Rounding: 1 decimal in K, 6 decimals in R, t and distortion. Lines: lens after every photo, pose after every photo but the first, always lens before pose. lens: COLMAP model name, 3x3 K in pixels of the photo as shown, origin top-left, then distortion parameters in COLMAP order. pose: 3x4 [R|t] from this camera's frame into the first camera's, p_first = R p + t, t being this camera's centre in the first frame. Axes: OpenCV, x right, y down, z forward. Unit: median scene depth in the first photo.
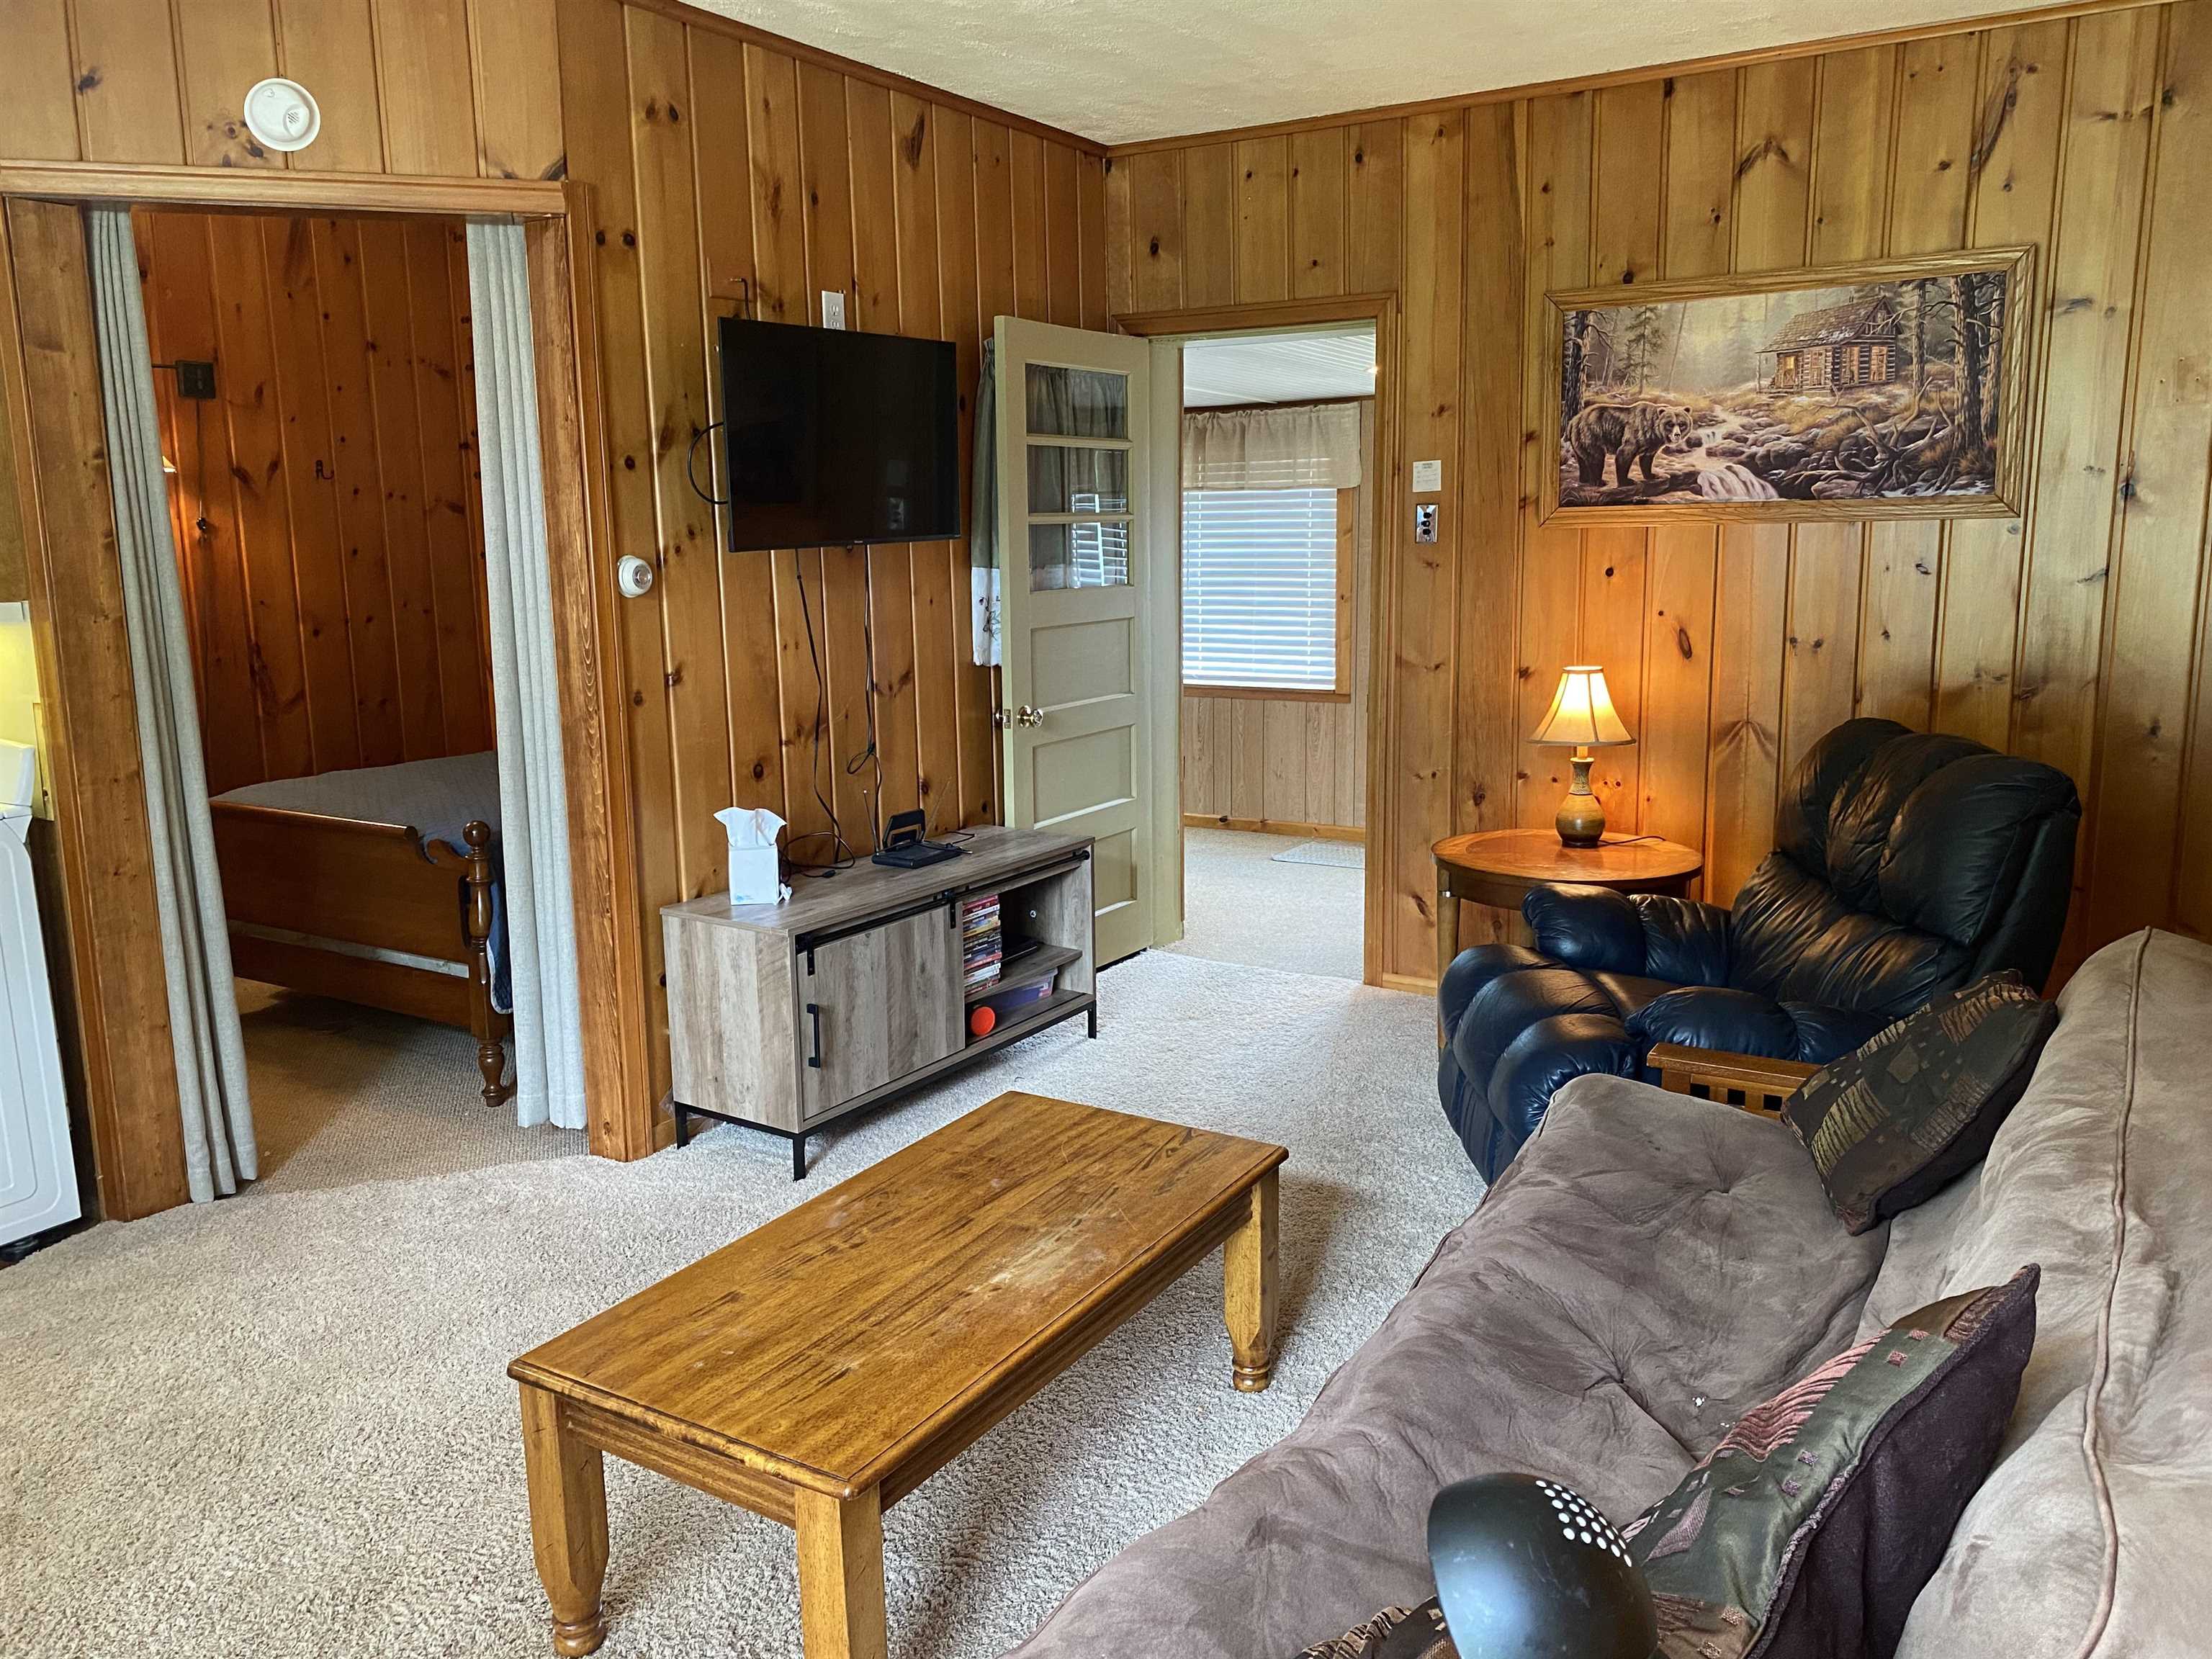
lens RADIAL K [[1680.1, 0, 1116.3], [0, 1680.1, 824.2], [0, 0, 1]] dist [0.023003, -0.007769]
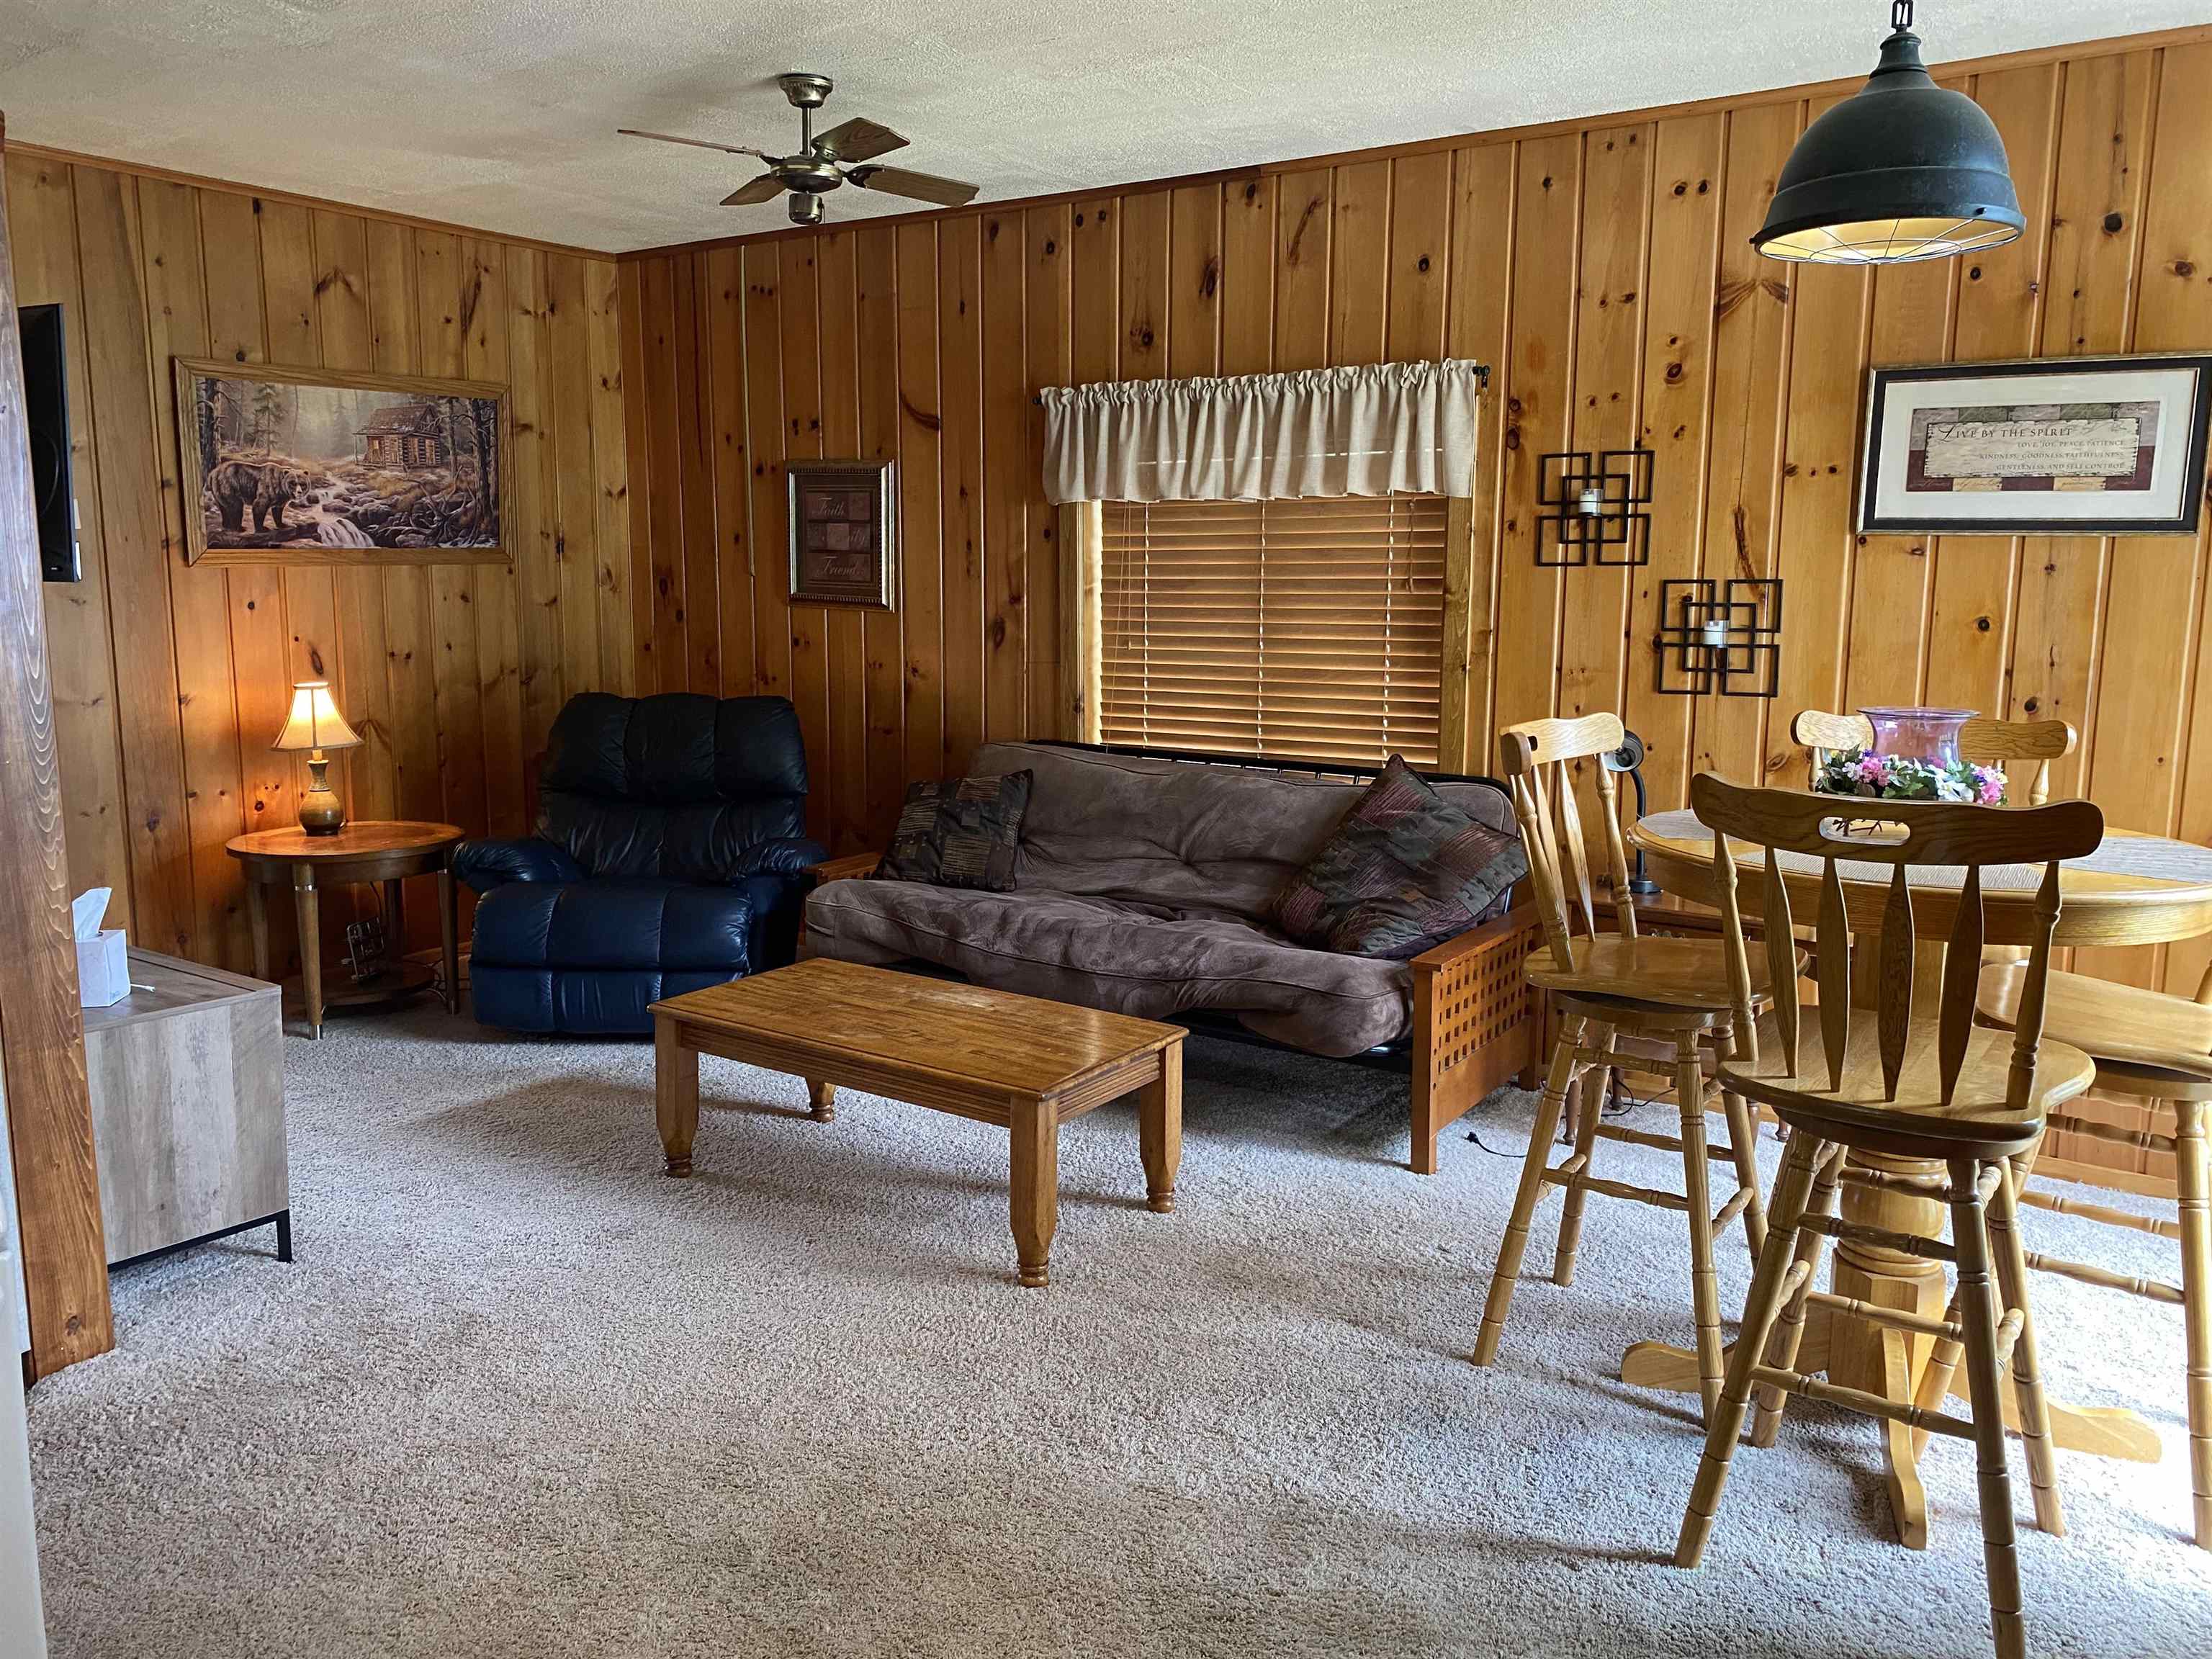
lens RADIAL K [[1680.1, 0, 1107.4], [0, 1680.1, 830.2], [0, 0, 1]] dist [0.023003, -0.007769]
pose [[0.045328, -0.147062, 0.988088, -0.910993], [0.176443, 0.974733, 0.136980, -0.058204], [-0.983267, 0.168132, 0.070131, 0.389852]]
